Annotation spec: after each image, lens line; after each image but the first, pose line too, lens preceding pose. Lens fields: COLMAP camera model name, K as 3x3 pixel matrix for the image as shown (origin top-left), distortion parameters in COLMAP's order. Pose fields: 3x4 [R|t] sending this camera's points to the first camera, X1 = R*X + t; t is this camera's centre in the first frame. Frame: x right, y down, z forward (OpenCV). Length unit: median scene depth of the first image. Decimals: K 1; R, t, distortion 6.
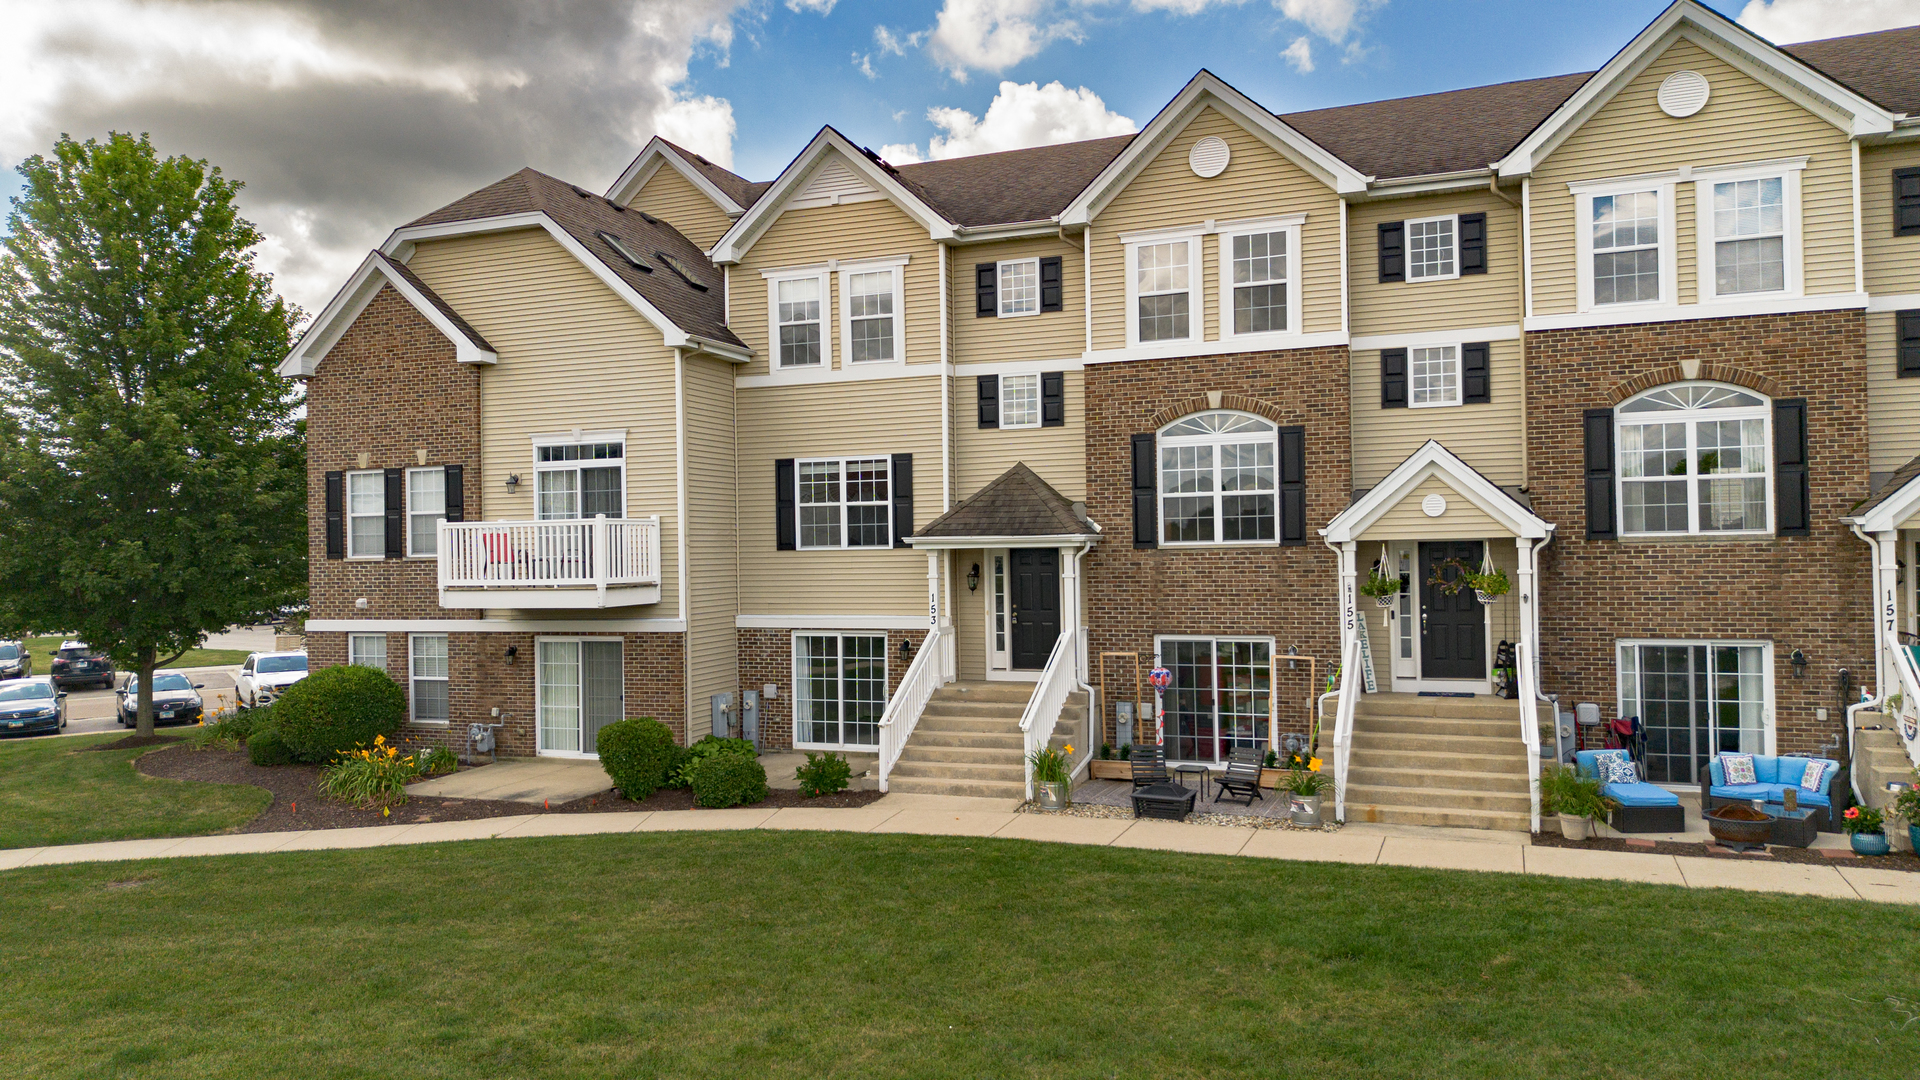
lens RADIAL K [[1270.2, 0, 960.0], [0, 1270.2, 540.0], [0, 0, 1]] dist [0.055219, -0.001482]
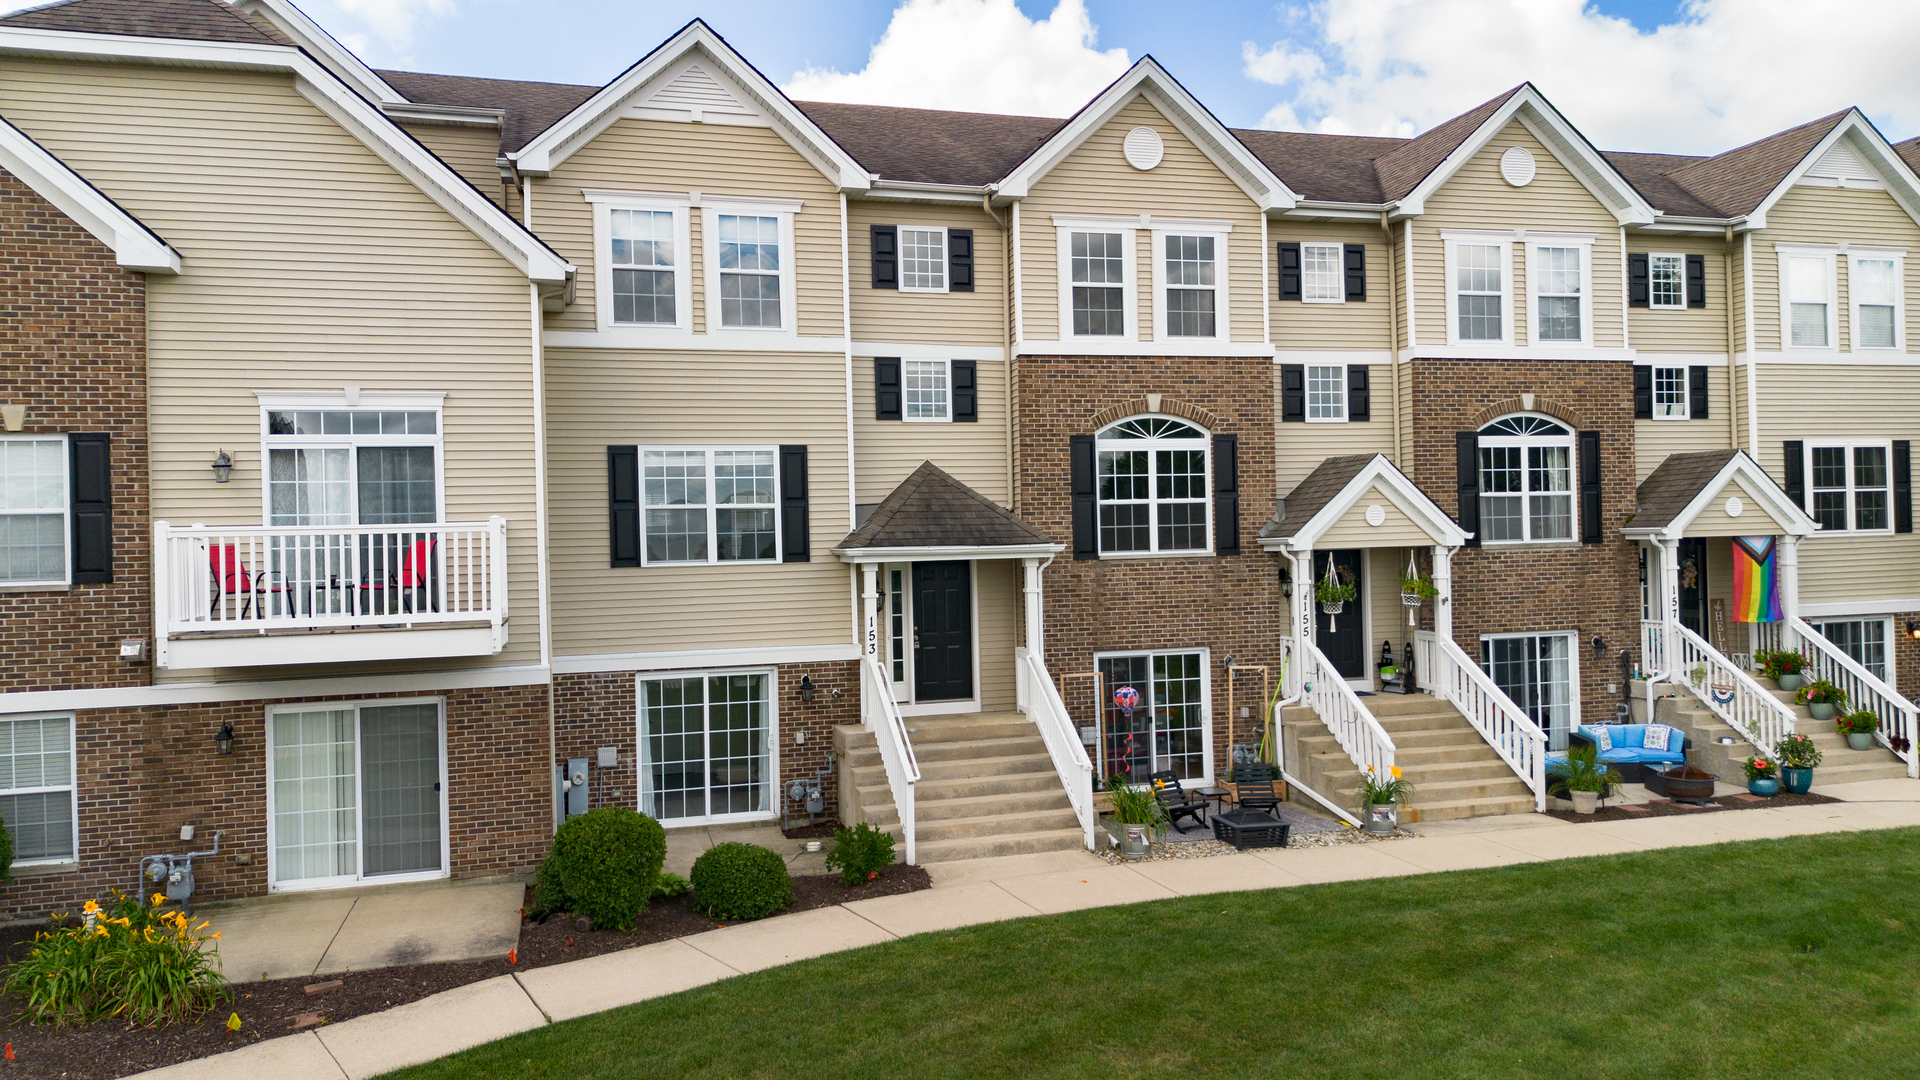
lens RADIAL K [[1458.5, 0, 1018.2], [0, 1458.5, 525.9], [0, 0, 1]] dist [0.158599, -0.208599]
pose [[0.790661, 0.008400, 0.612196, -0.514511], [0.011097, 0.999545, -0.028046, 0.011045], [-0.612153, 0.028968, 0.790209, 0.182479]]
